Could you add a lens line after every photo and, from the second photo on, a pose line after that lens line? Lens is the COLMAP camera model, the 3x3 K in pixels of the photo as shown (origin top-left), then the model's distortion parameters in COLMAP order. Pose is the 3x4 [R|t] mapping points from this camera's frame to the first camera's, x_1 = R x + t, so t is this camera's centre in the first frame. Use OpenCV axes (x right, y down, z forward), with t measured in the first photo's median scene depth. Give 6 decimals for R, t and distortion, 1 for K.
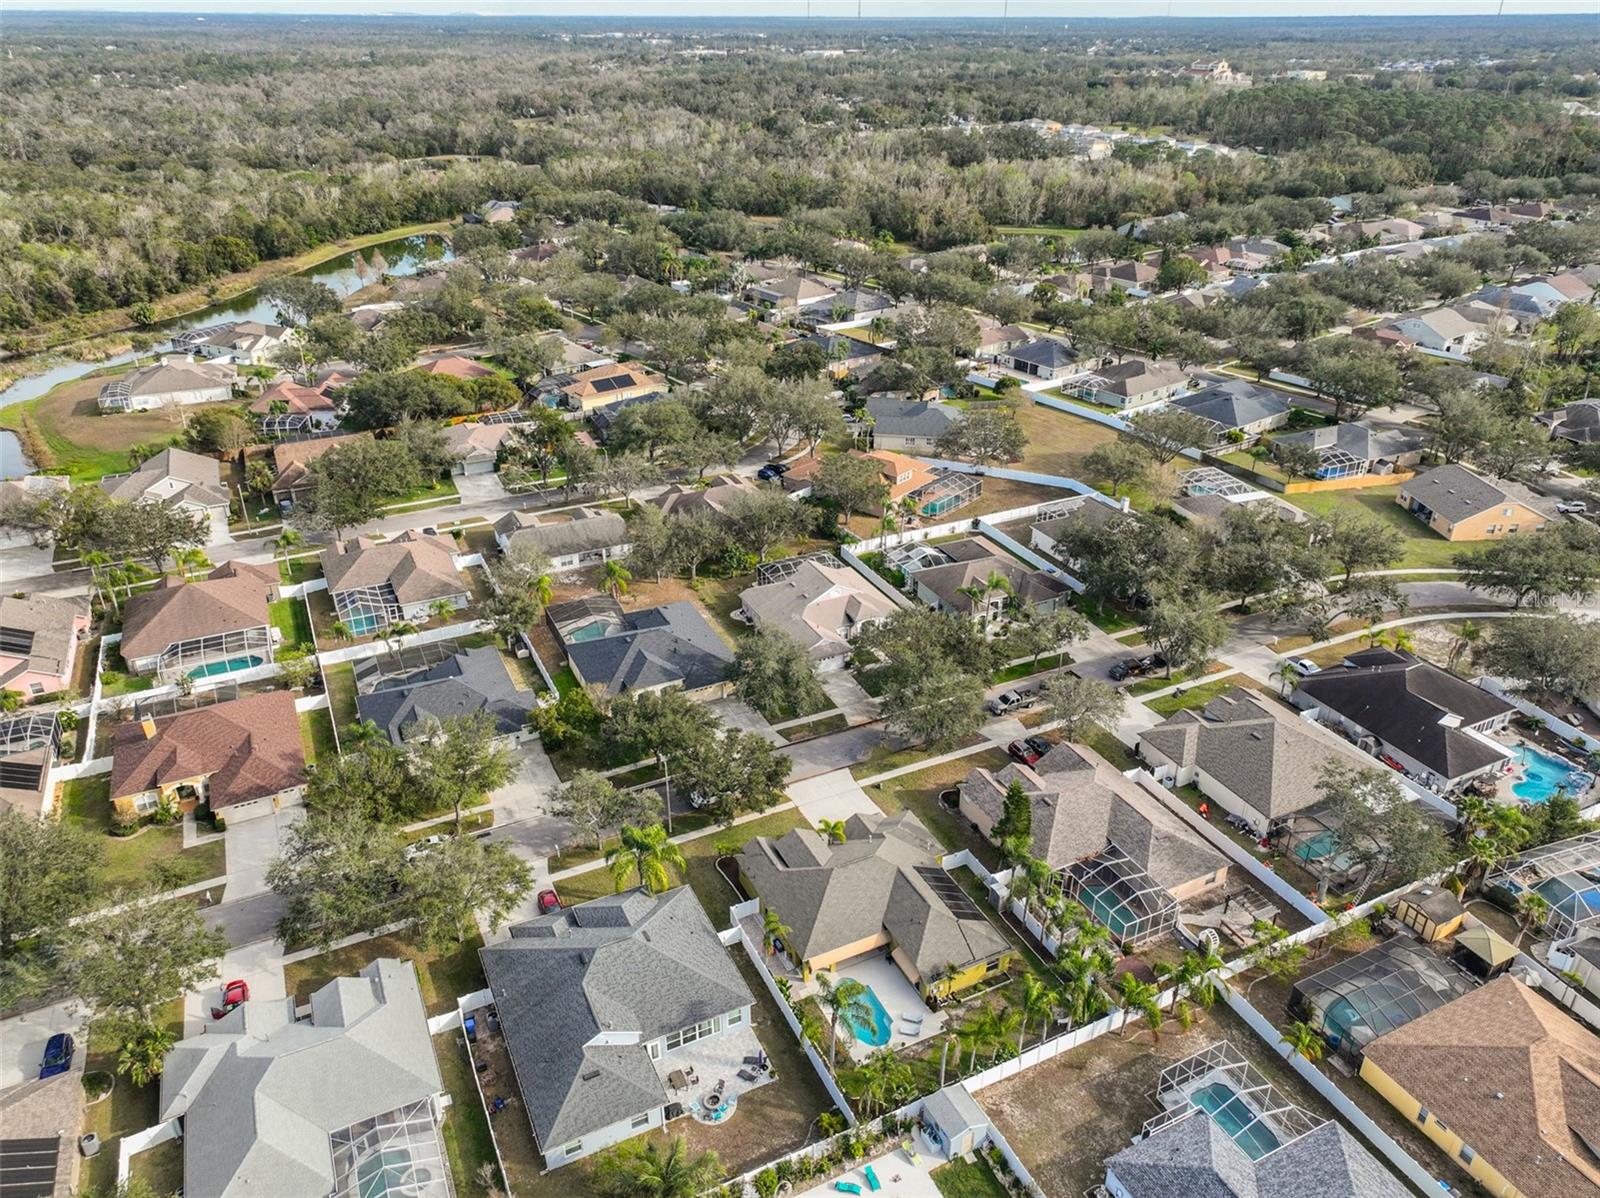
lens RADIAL K [[1116.6, 0, 805.9], [0, 1116.6, 600.8], [0, 0, 1]] dist [0.007777, 0.006449]
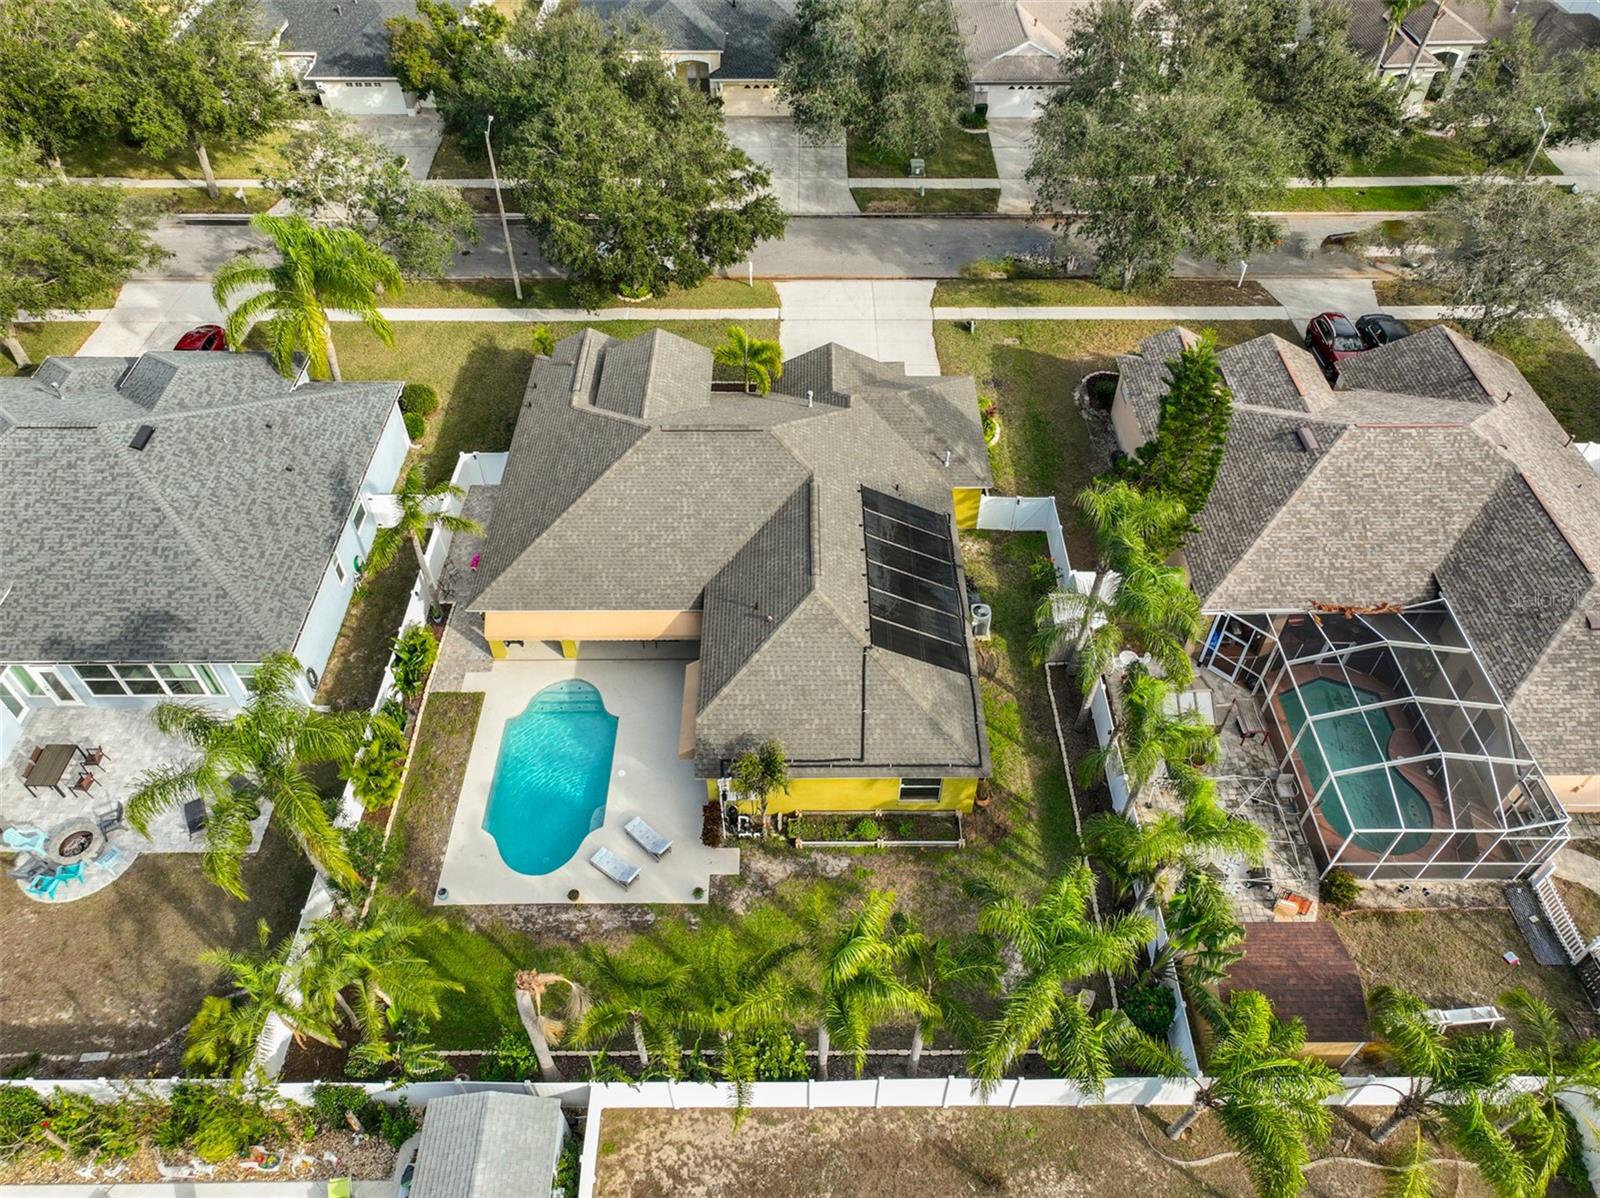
lens RADIAL K [[1116.6, 0, 805.9], [0, 1116.6, 600.8], [0, 0, 1]] dist [0.007777, 0.006449]
pose [[0.899426, 0.319203, -0.298565, 0.166087], [-0.202667, 0.909813, 0.362170, 0.108729], [0.387244, -0.265236, 0.883001, 0.507281]]
